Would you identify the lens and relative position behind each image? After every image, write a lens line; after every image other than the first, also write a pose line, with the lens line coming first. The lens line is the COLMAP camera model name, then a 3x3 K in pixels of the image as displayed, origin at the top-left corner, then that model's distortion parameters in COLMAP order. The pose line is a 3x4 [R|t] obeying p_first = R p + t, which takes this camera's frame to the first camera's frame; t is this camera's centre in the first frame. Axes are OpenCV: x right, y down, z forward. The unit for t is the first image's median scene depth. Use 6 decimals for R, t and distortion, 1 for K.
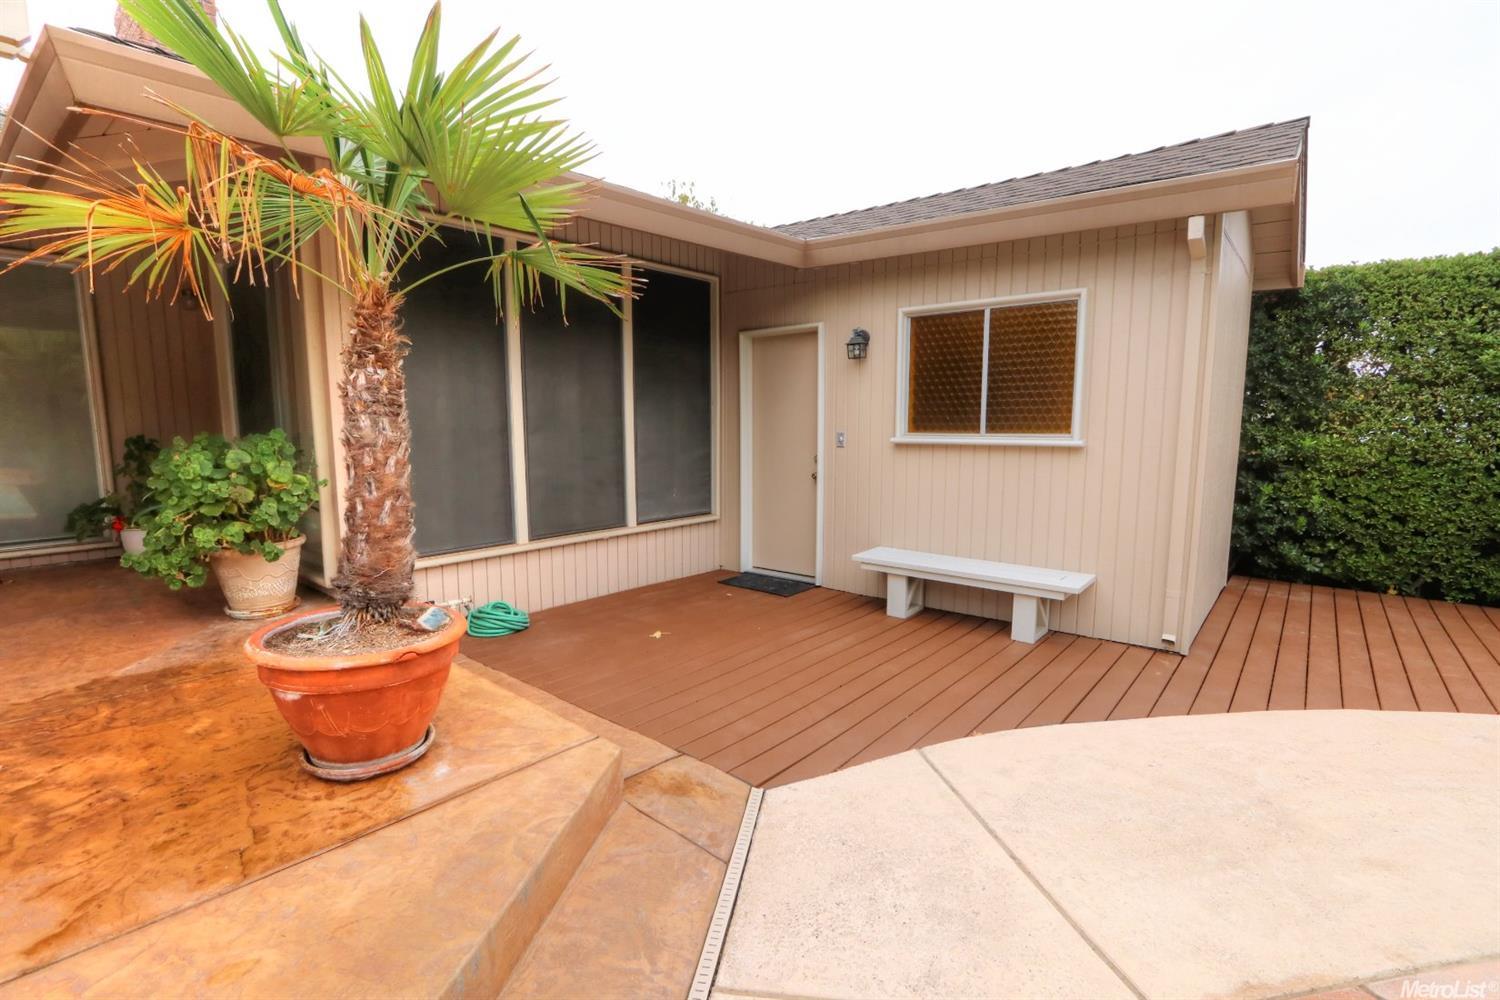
lens RADIAL K [[697.0, 0, 746.0], [0, 697.0, 509.7], [0, 0, 1]] dist [-0.023861, 0.004922]
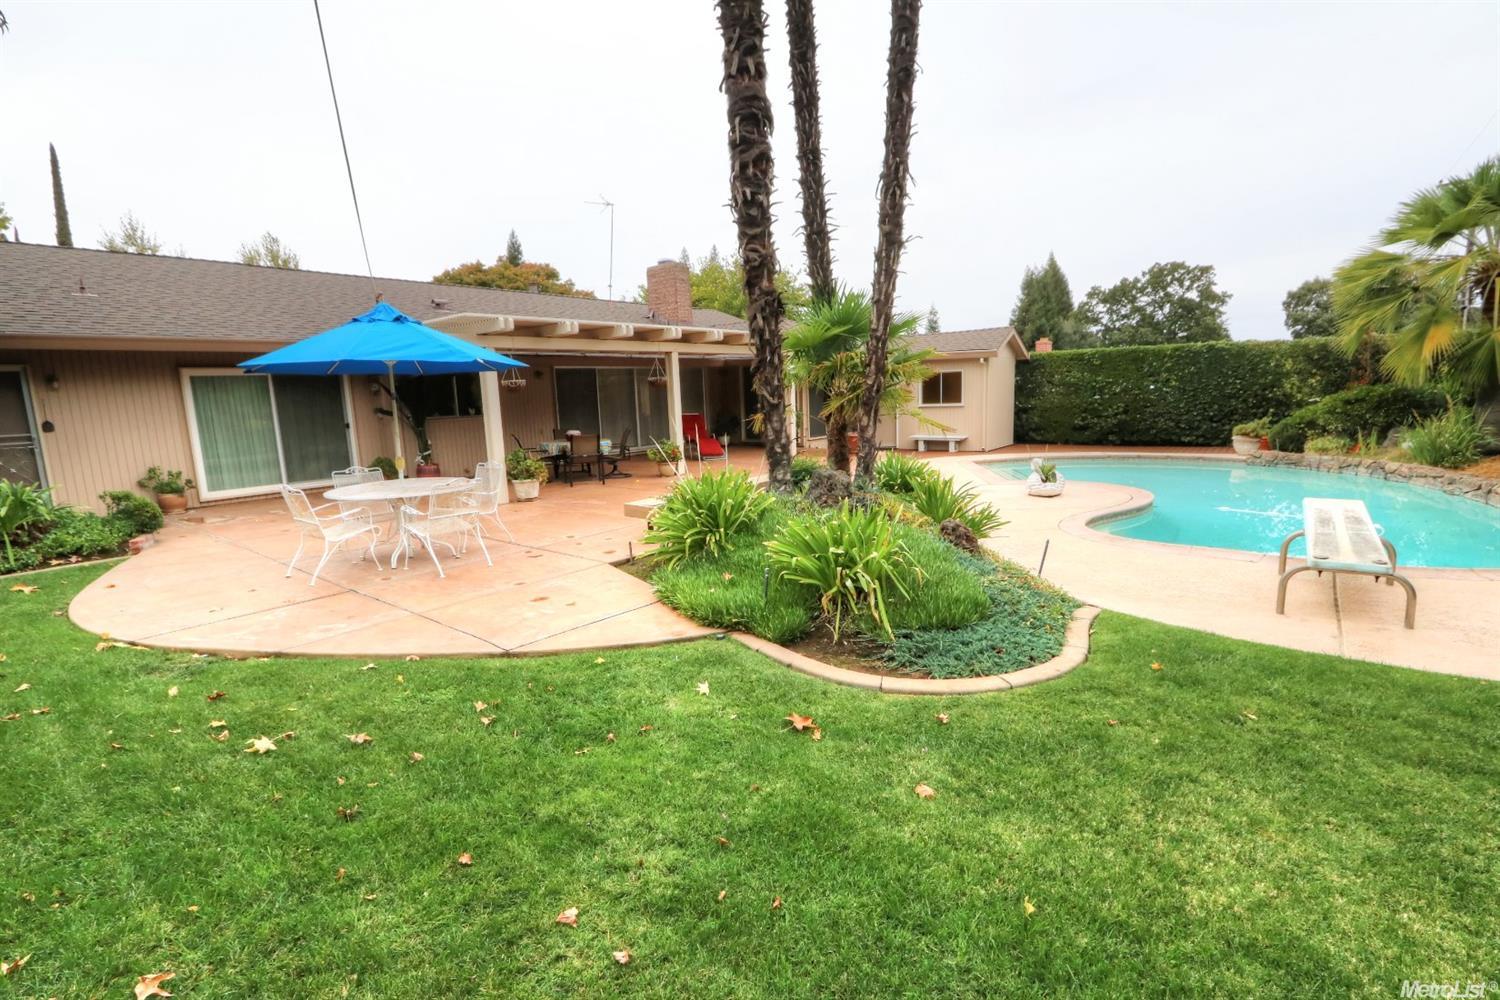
lens RADIAL K [[697.0, 0, 741.0], [0, 697.0, 509.8], [0, 0, 1]] dist [-0.023861, 0.004922]
pose [[0.998856, -0.041618, 0.023532, -1.256483], [0.040542, 0.998187, 0.044482, 0.372268], [-0.025341, -0.043477, 0.998733, -4.052173]]
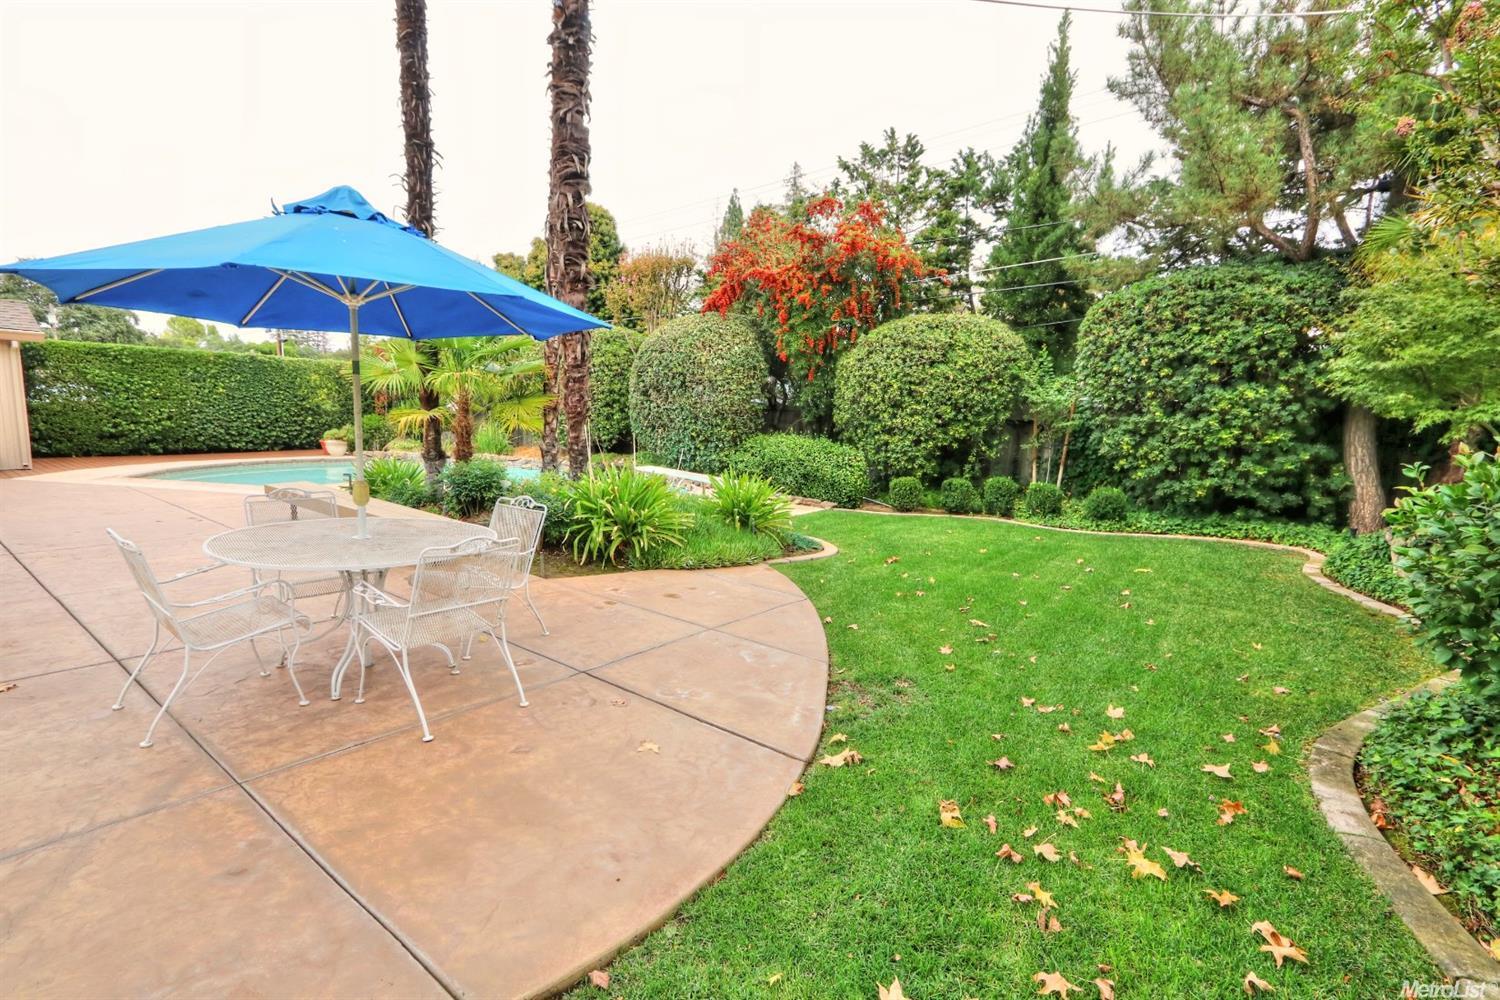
lens RADIAL K [[697.0, 0, 739.9], [0, 697.0, 509.1], [0, 0, 1]] dist [-0.023861, 0.004922]
pose [[-0.044144, -0.149063, 0.987842, -3.212926], [0.080687, 0.985044, 0.152246, 0.201671], [-0.995761, 0.086427, -0.031456, -2.618672]]
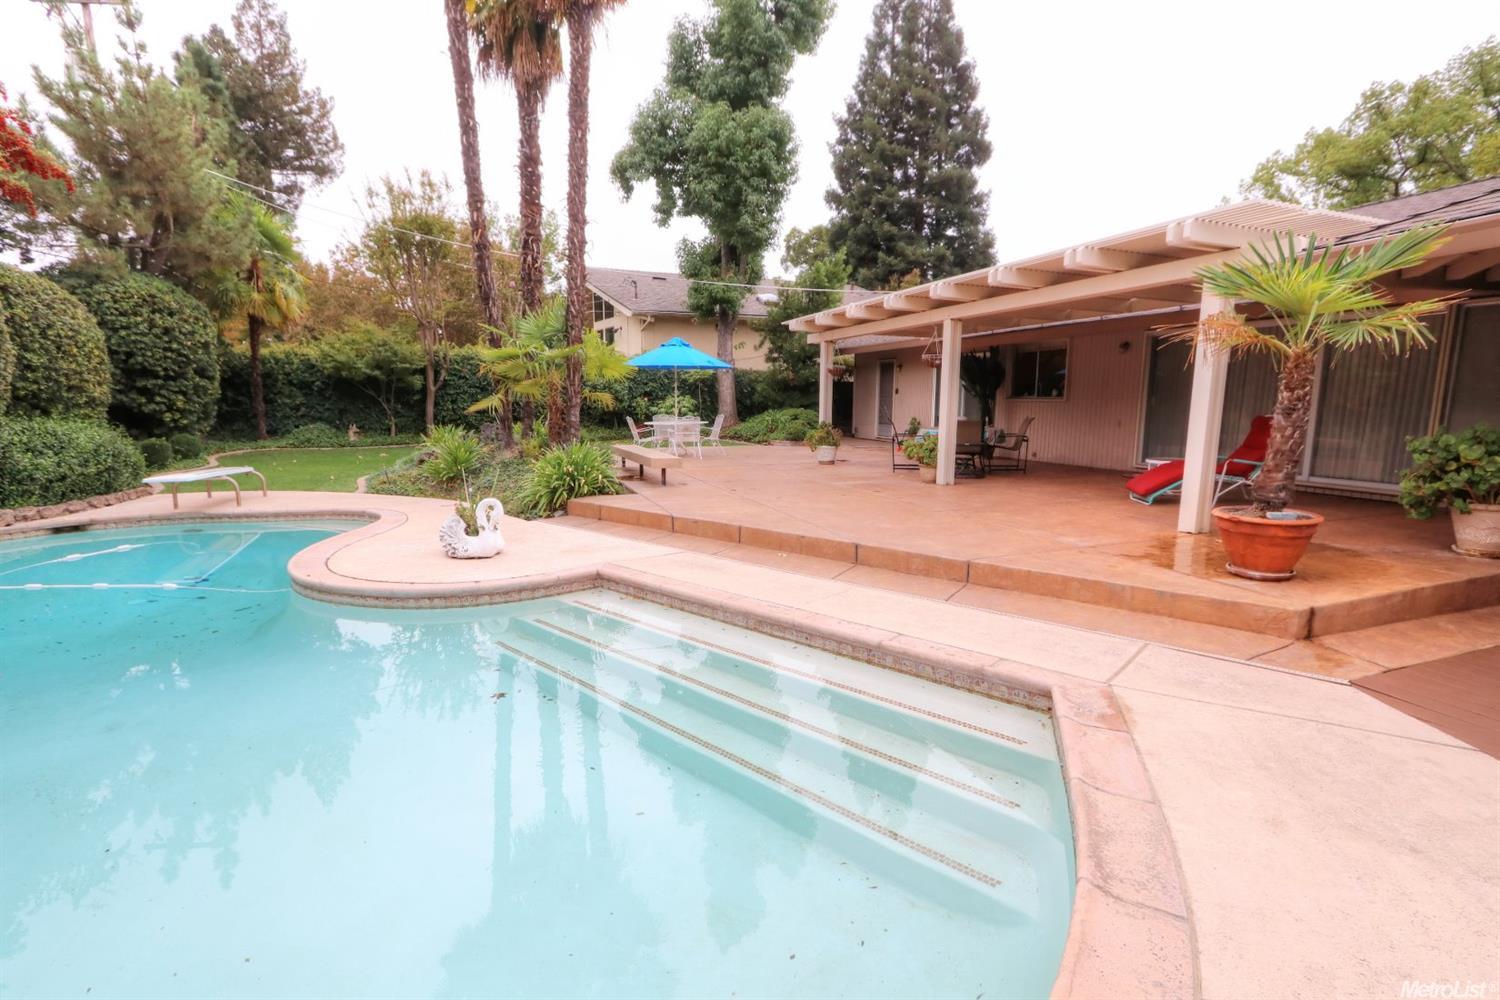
lens RADIAL K [[697.0, 0, 741.0], [0, 697.0, 510.8], [0, 0, 1]] dist [-0.023861, 0.004922]
pose [[-0.514521, 0.130889, -0.847429, 1.333655], [-0.110352, 0.969956, 0.216815, -0.075983], [0.850347, 0.205071, -0.484619, 0.414698]]
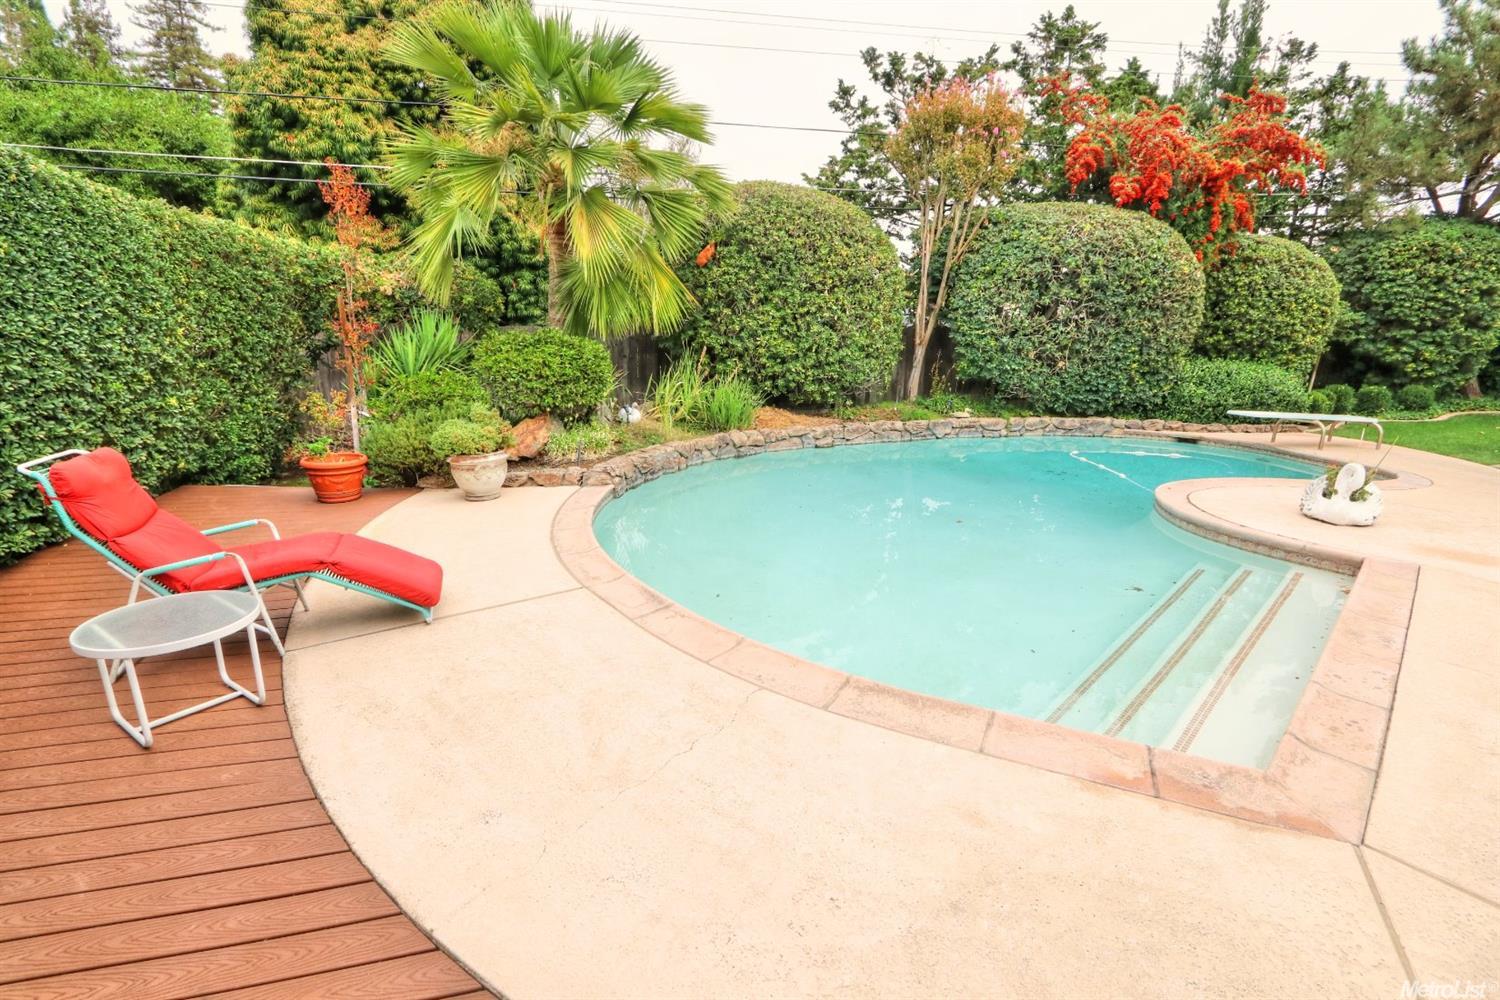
lens RADIAL K [[697.0, 0, 732.4], [0, 697.0, 507.9], [0, 0, 1]] dist [-0.023861, 0.004922]
pose [[-0.805307, -0.162406, 0.570179, 0.403911], [0.054245, 0.937528, 0.343654, -0.189673], [-0.590371, 0.307676, -0.746189, 1.112030]]
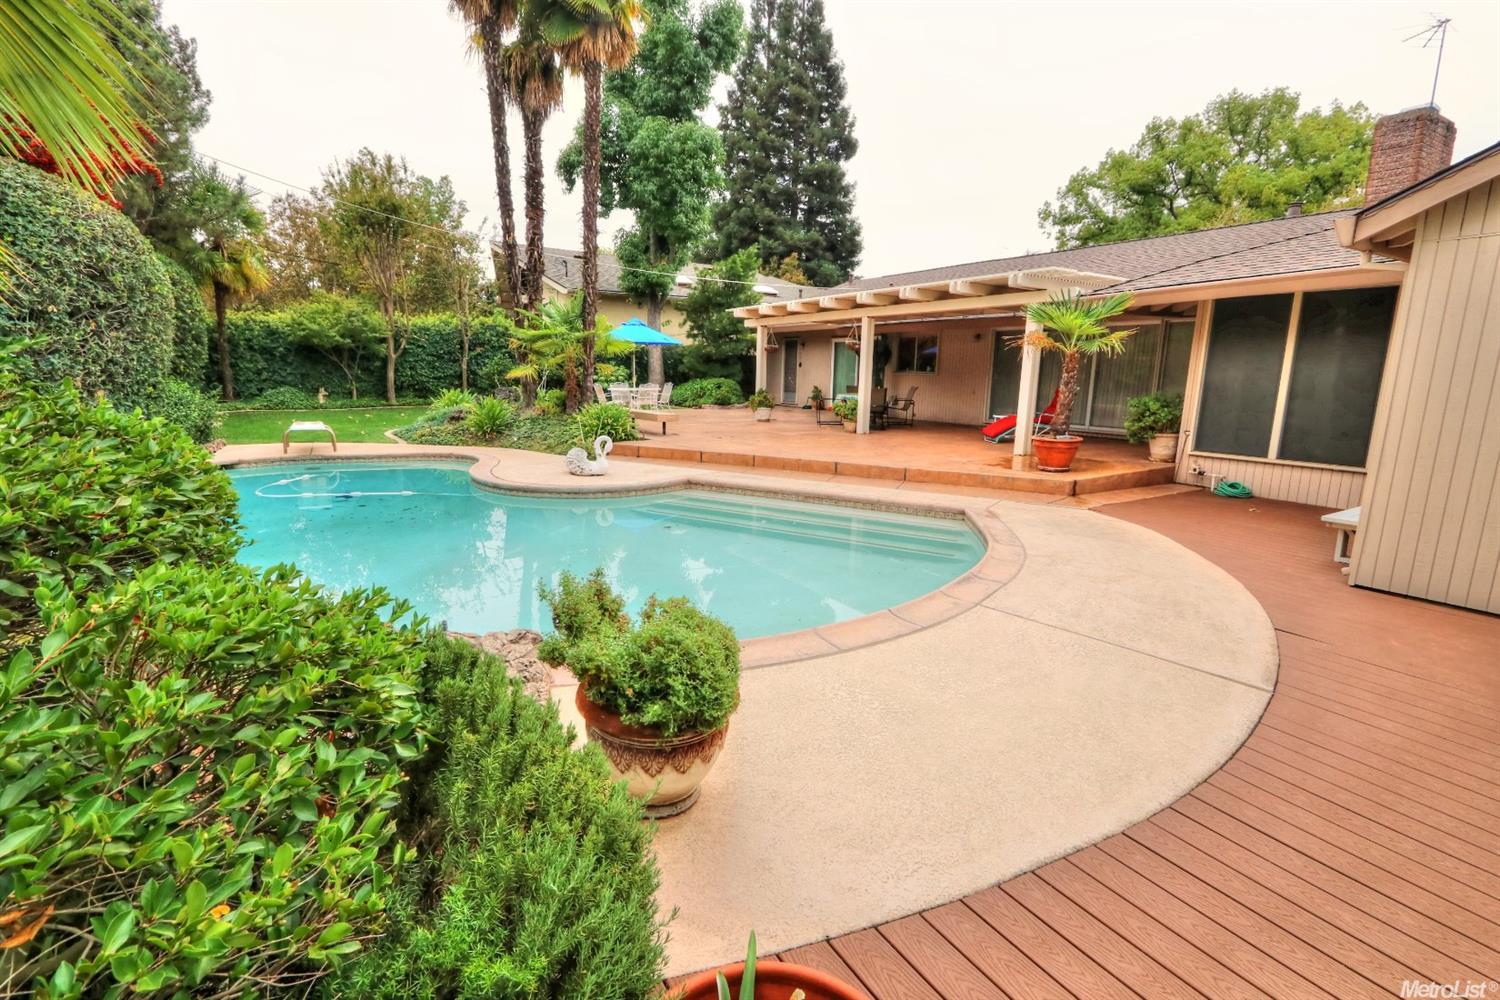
lens RADIAL K [[697.0, 0, 740.5], [0, 697.0, 511.8], [0, 0, 1]] dist [-0.023861, 0.004922]
pose [[-0.336427, 0.179299, -0.924483, 2.519464], [-0.134754, 0.962438, 0.235699, -0.076128], [0.932018, 0.203873, -0.299629, 0.366714]]
